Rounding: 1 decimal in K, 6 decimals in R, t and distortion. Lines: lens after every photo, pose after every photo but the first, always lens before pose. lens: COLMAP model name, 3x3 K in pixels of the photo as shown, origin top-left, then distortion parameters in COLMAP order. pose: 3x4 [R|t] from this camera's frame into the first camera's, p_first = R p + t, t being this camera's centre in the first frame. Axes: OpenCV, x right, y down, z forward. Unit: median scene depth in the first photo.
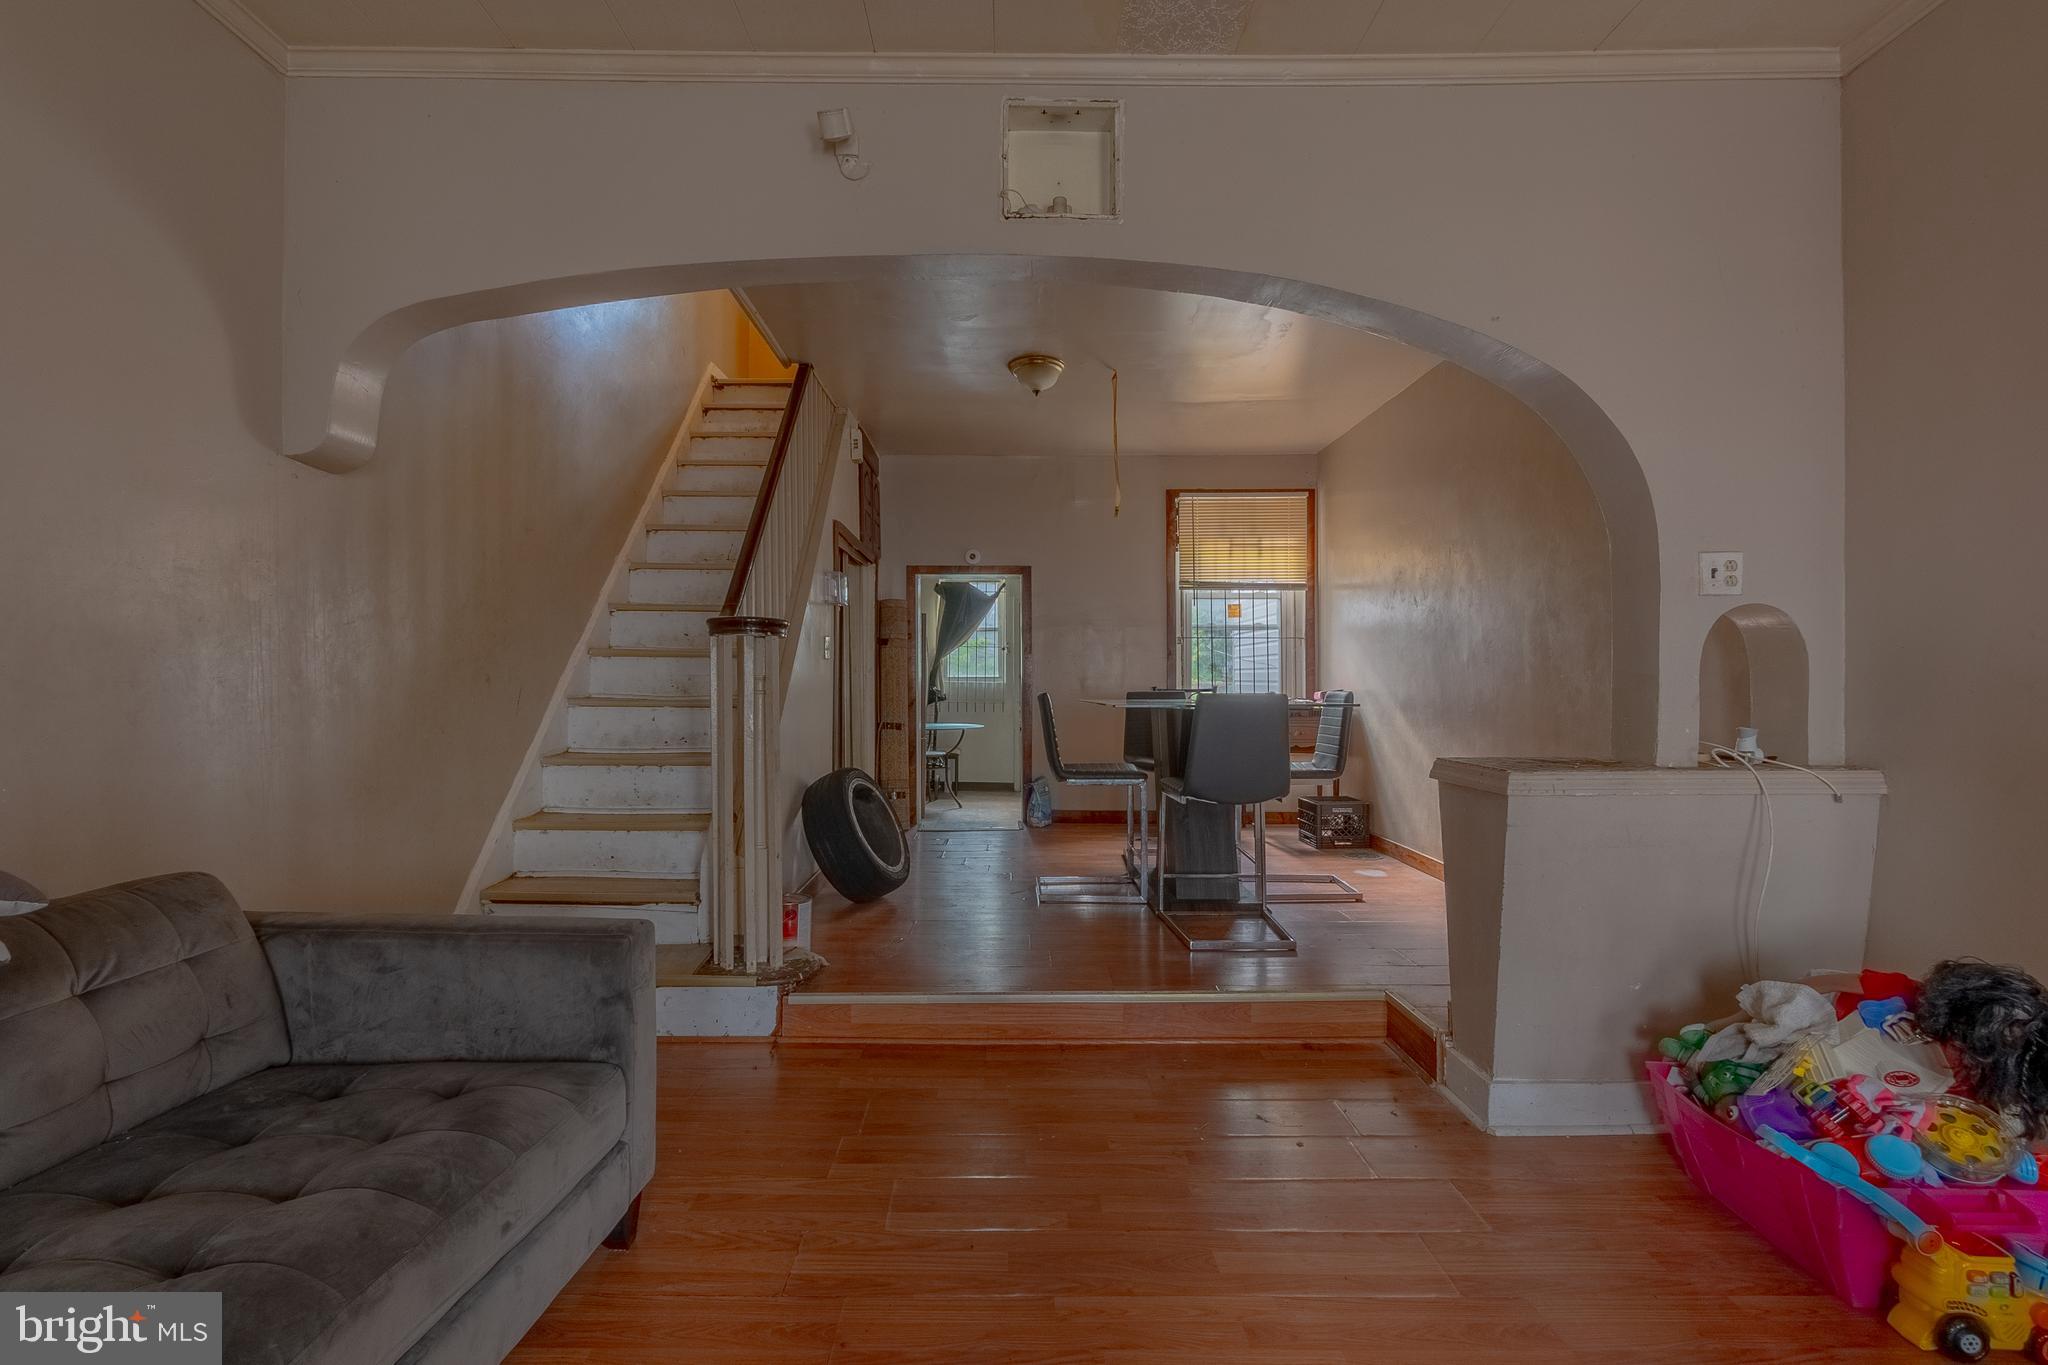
lens RADIAL K [[858.1, 0, 1027.4], [0, 858.1, 687.4], [0, 0, 1]] dist [-0.000123, -0.000788]
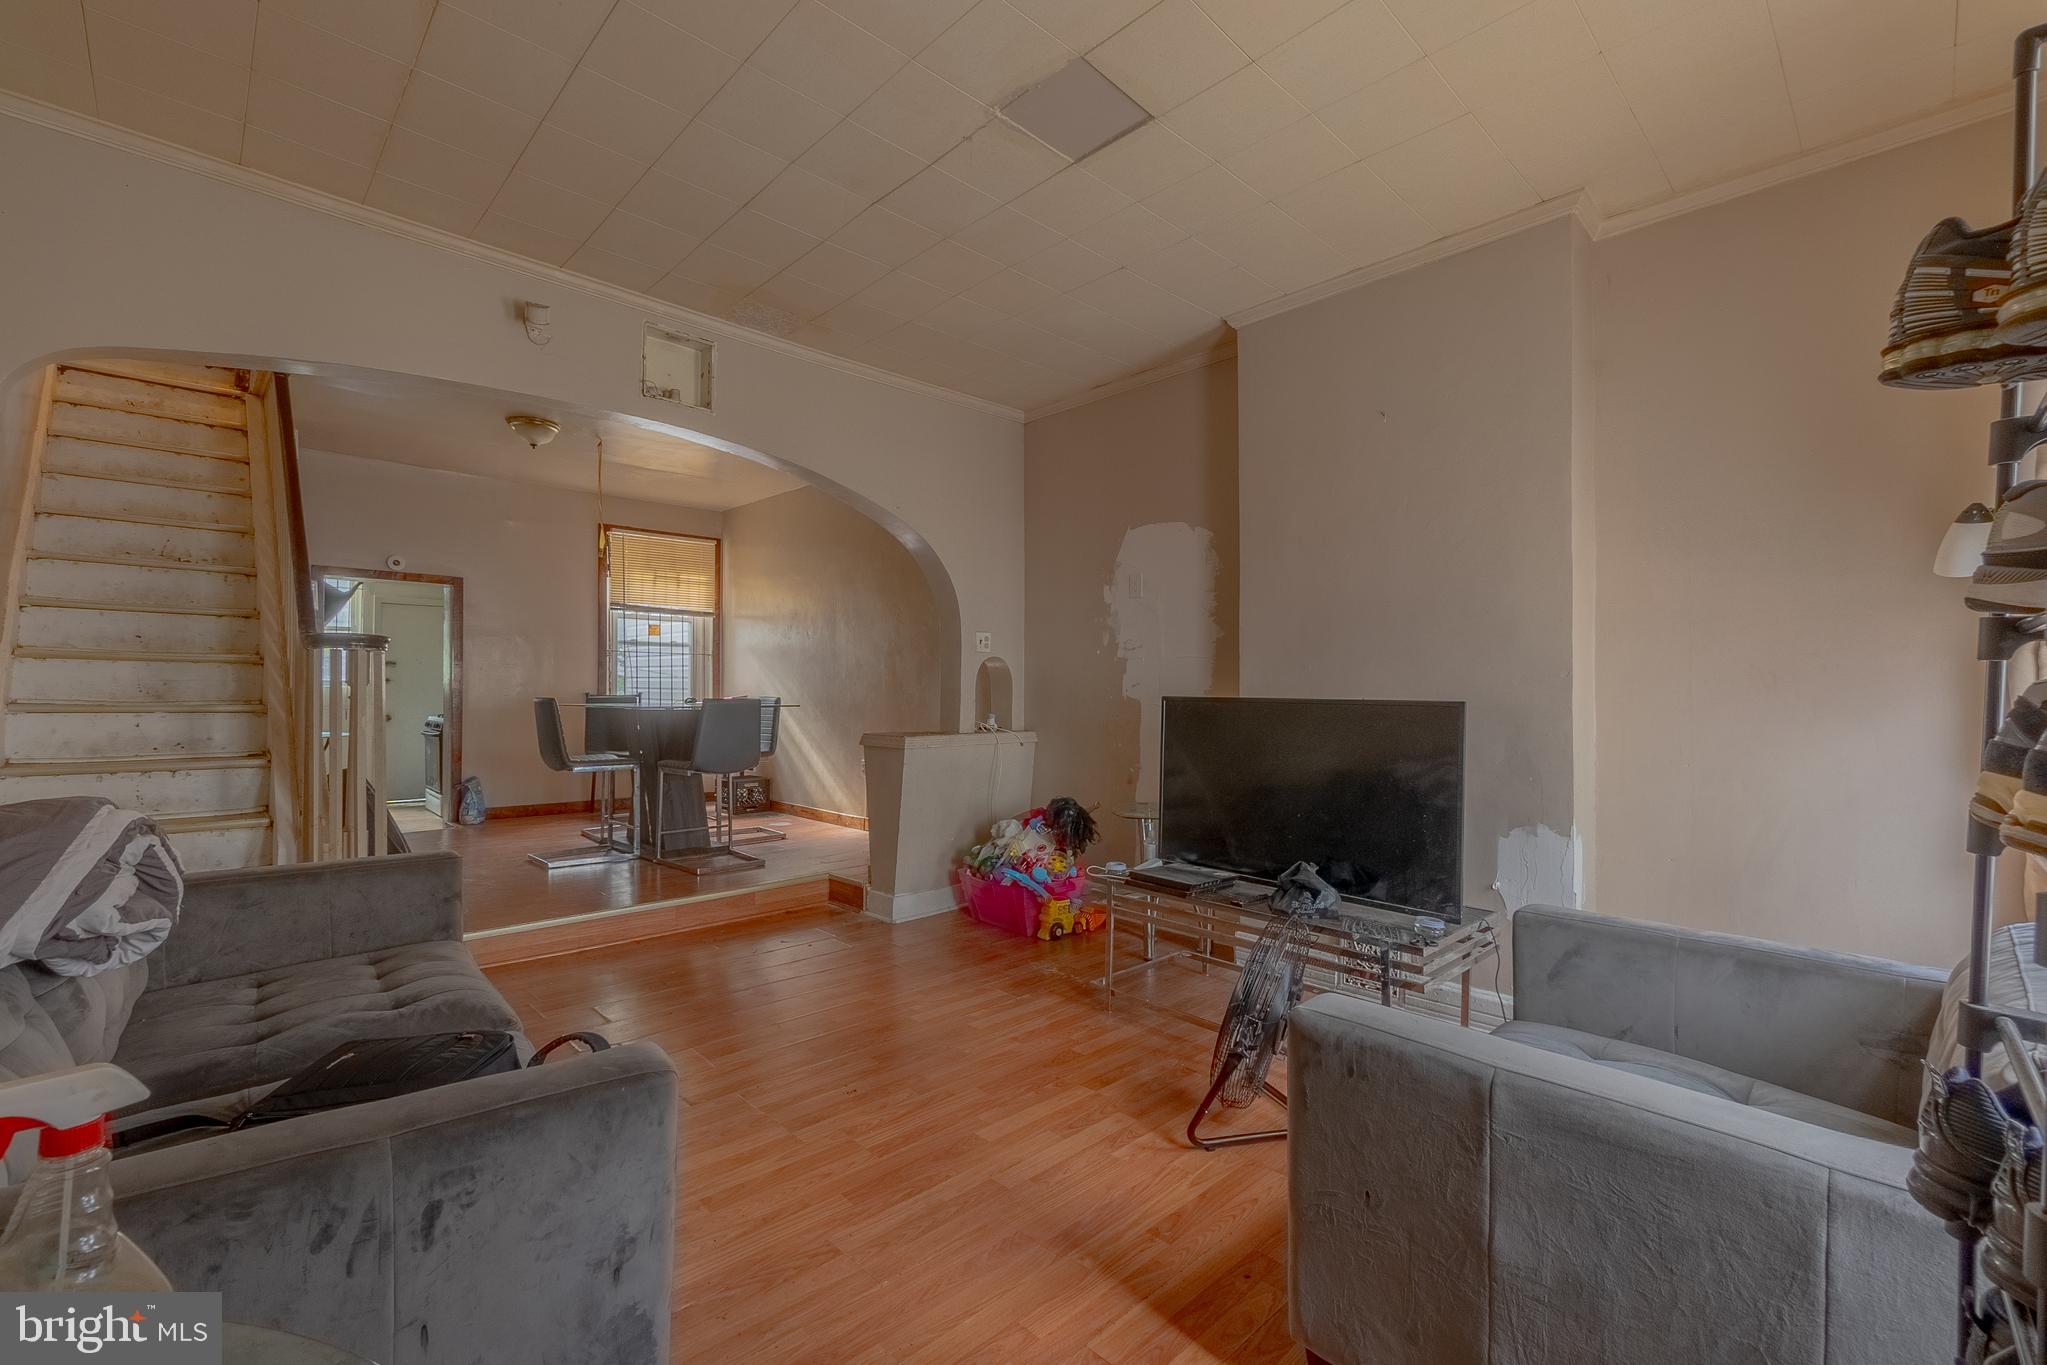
lens RADIAL K [[857.7, 0, 1026.9], [0, 857.7, 687.4], [0, 0, 1]] dist [-0.000123, -0.000788]
pose [[0.711710, 0.007938, 0.702428, -0.604768], [-0.003723, 0.999965, -0.007528, -0.003615], [-0.702463, 0.002743, 0.711715, -0.589883]]
